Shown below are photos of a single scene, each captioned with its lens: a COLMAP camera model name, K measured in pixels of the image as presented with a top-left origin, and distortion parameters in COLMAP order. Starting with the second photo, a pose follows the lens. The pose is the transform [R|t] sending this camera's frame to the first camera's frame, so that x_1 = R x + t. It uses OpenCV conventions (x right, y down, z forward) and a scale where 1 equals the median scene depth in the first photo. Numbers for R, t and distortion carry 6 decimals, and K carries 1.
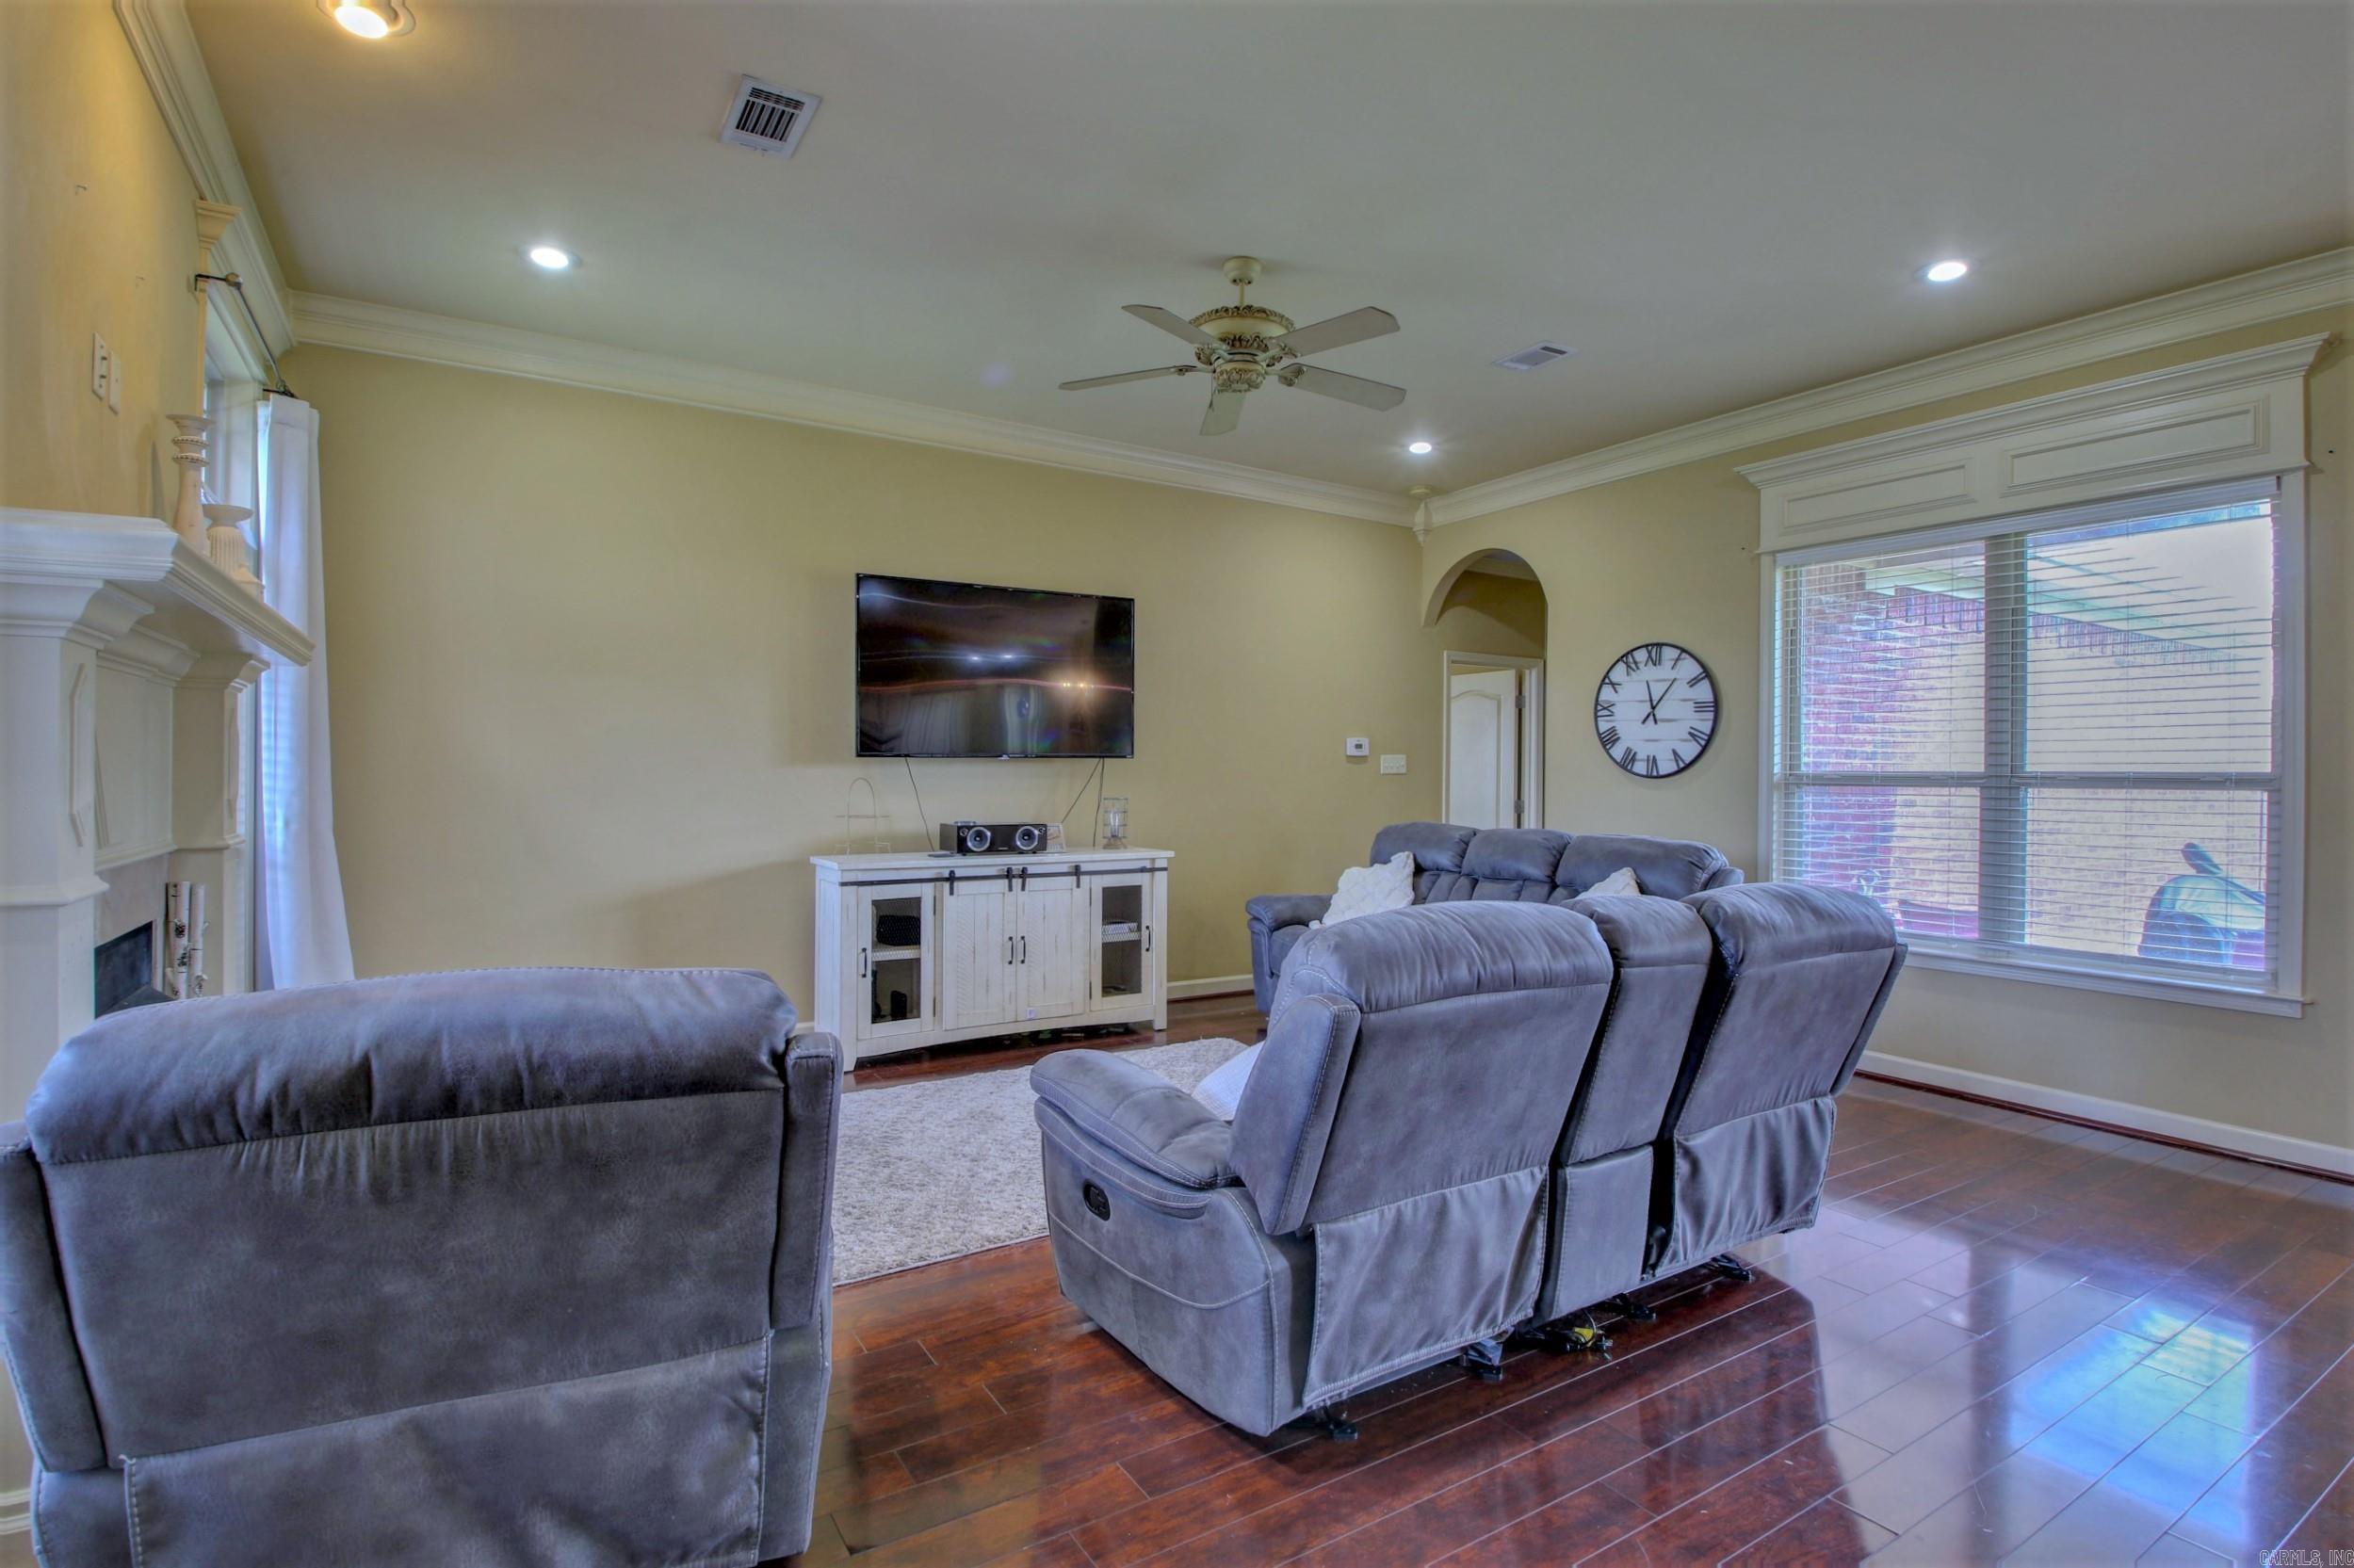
lens RADIAL K [[1110.1, 0, 1167.0], [0, 1110.1, 767.4], [0, 0, 1]] dist [-0.000423, -0.013714]
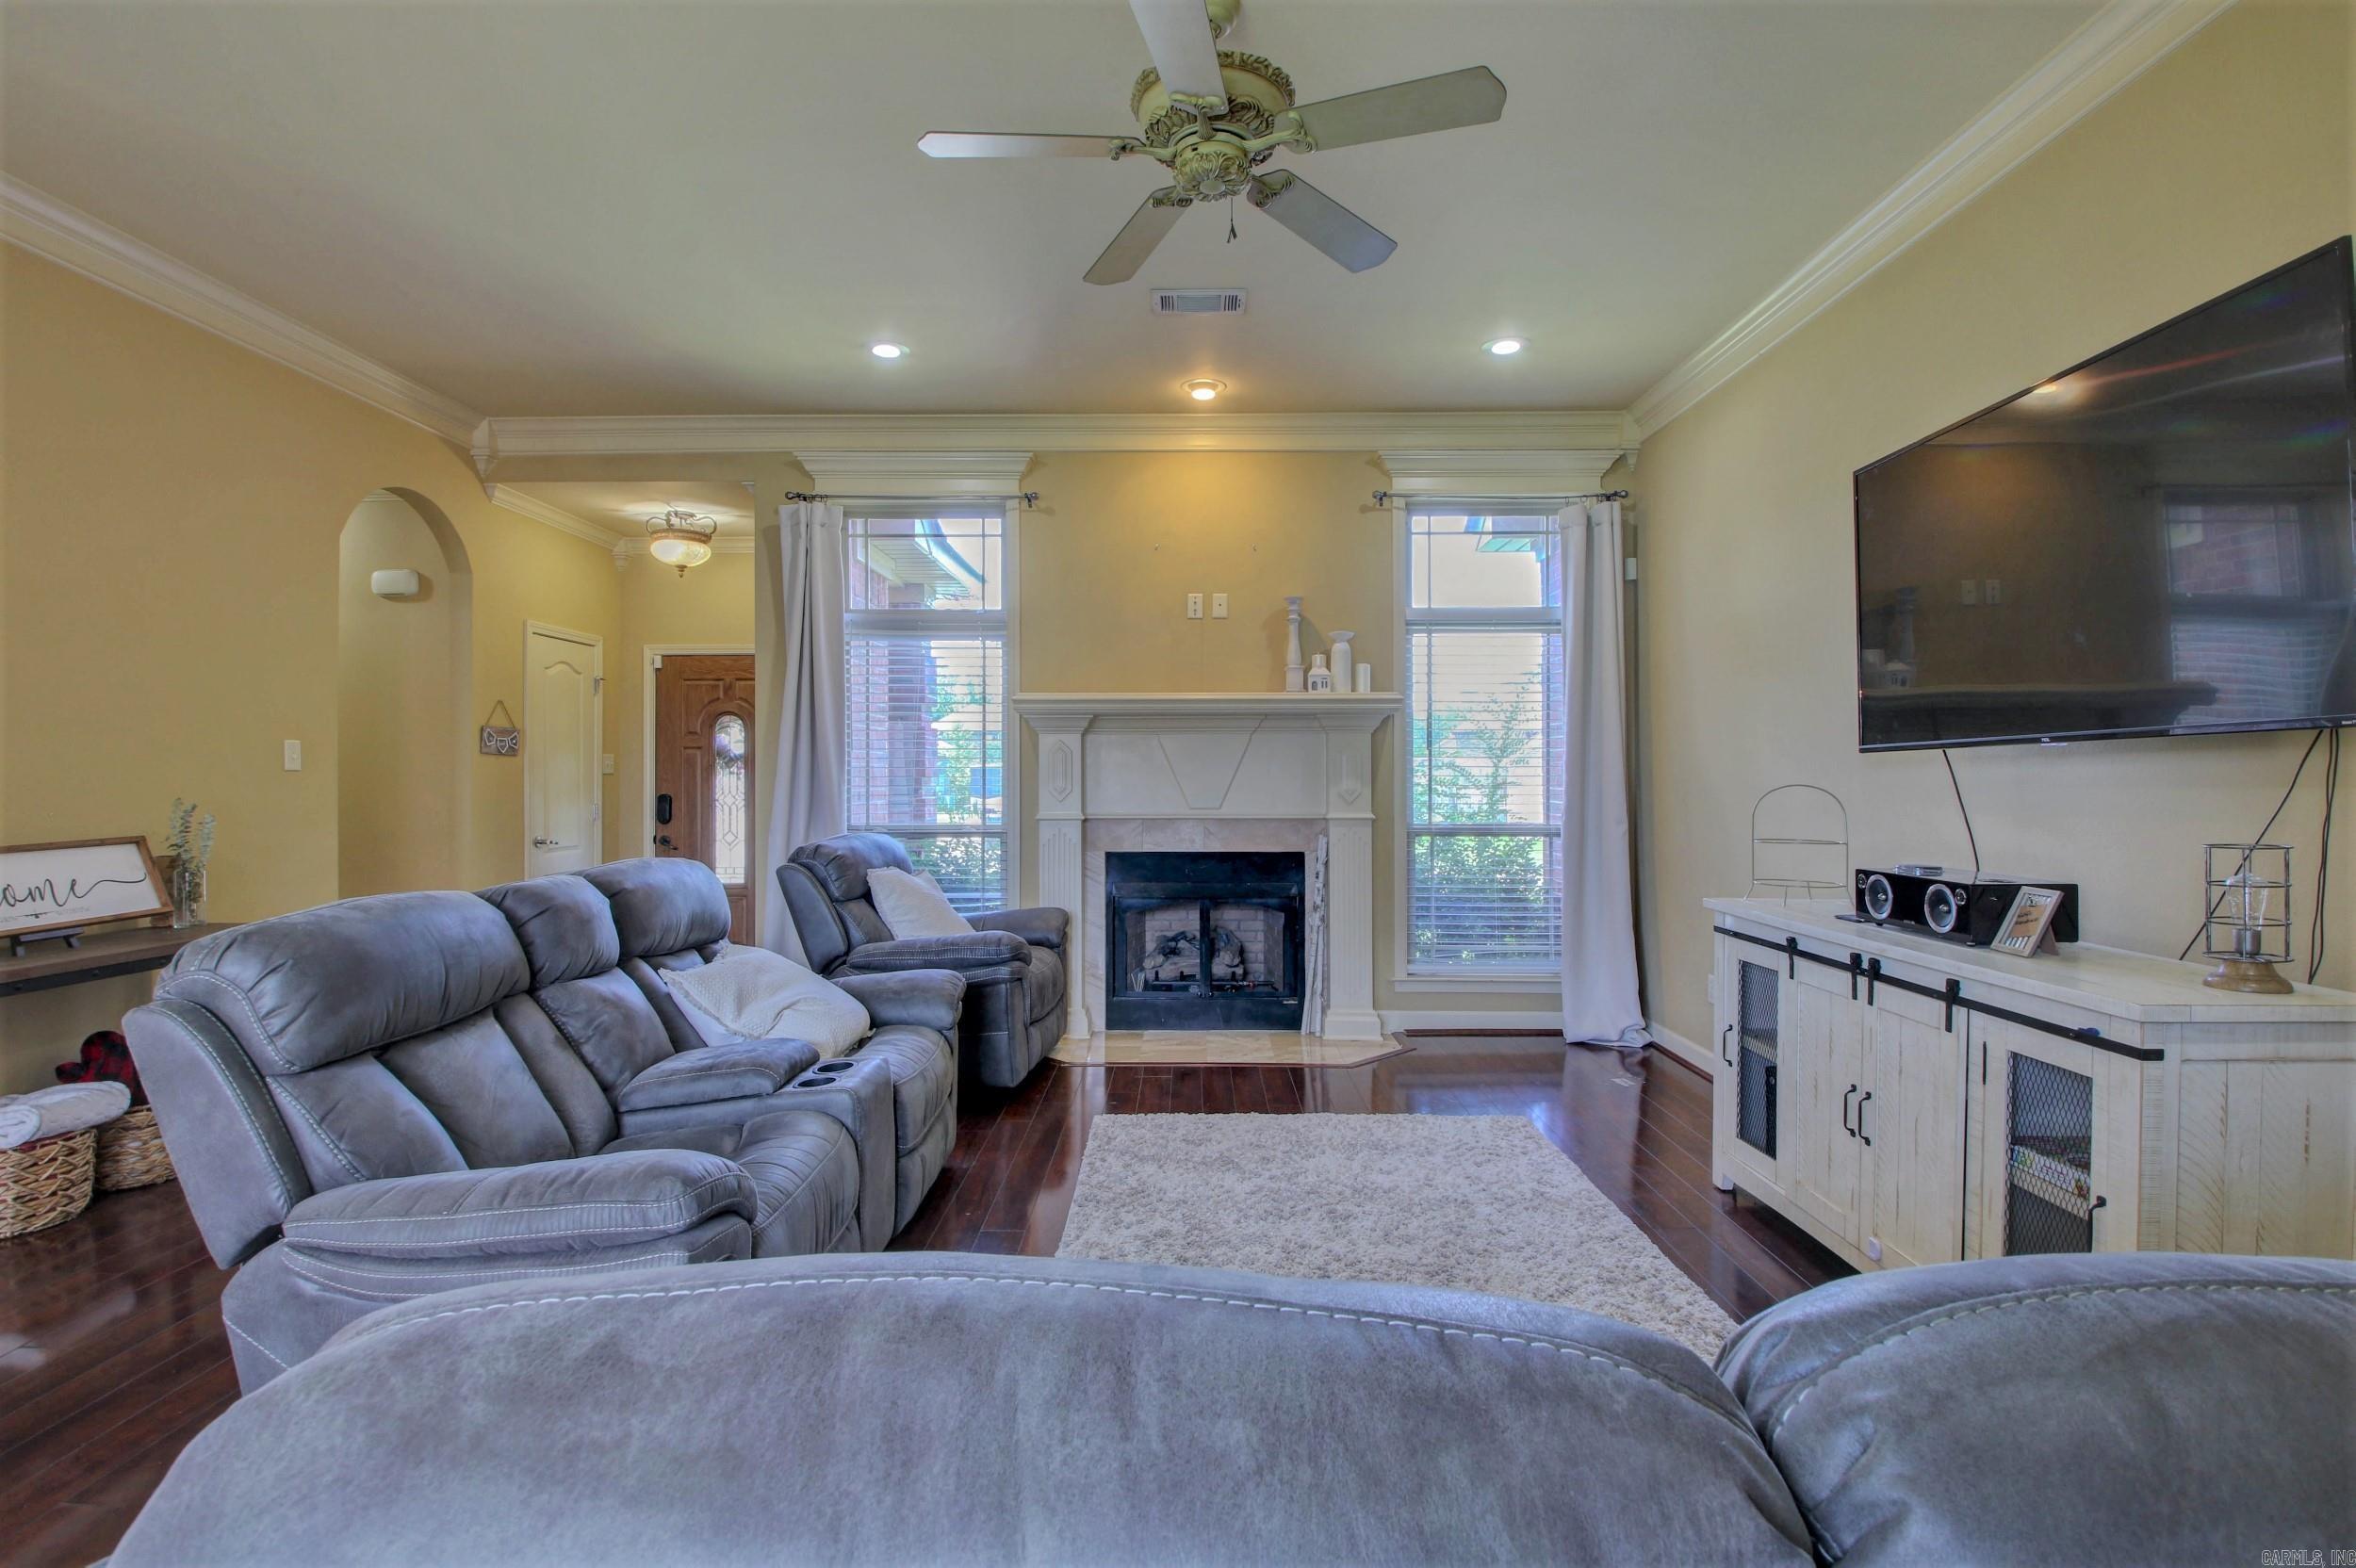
lens RADIAL K [[1111.1, 0, 1175.5], [0, 1111.1, 775.3], [0, 0, 1]] dist [-0.000423, -0.013714]
pose [[-0.554834, -0.013579, -0.831850, 0.465199], [-0.006657, 0.999907, -0.011882, 0.012736], [0.831935, -0.001055, -0.554873, 0.984559]]
